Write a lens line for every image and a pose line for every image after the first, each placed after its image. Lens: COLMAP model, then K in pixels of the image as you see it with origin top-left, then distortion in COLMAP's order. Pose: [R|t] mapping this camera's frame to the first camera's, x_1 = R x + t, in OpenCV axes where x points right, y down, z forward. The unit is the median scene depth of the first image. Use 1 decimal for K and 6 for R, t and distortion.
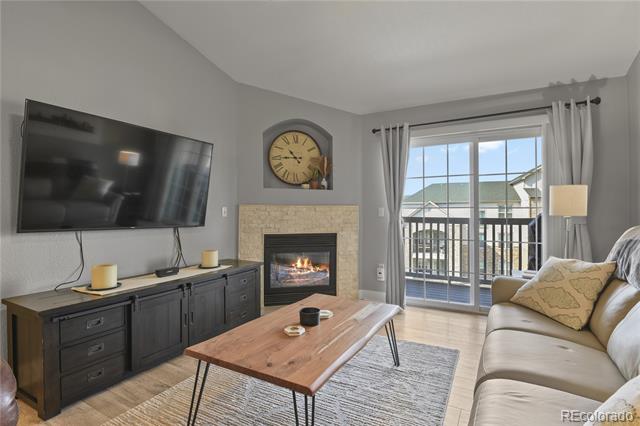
lens RADIAL K [[312.9, 0, 312.9], [0, 312.9, 213.6], [0, 0, 1]] dist [-0.012893, -0.004533]
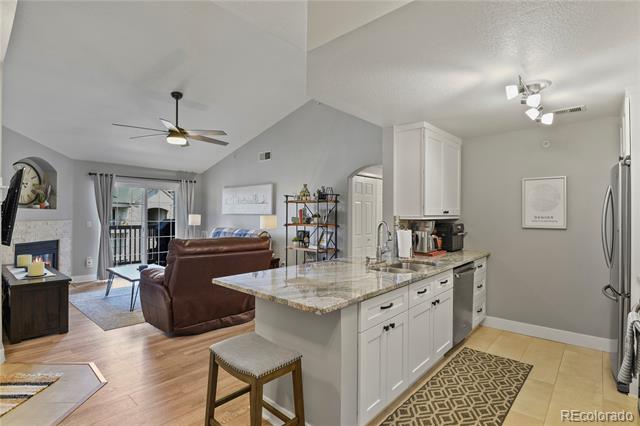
lens RADIAL K [[312.9, 0, 327.4], [0, 312.9, 209.8], [0, 0, 1]] dist [-0.012893, -0.004533]
pose [[0.212348, 0.017134, 0.977044, -1.053804], [-0.002228, 0.999852, -0.017050, -0.053286], [-0.977191, 0.001444, 0.212355, -0.506970]]
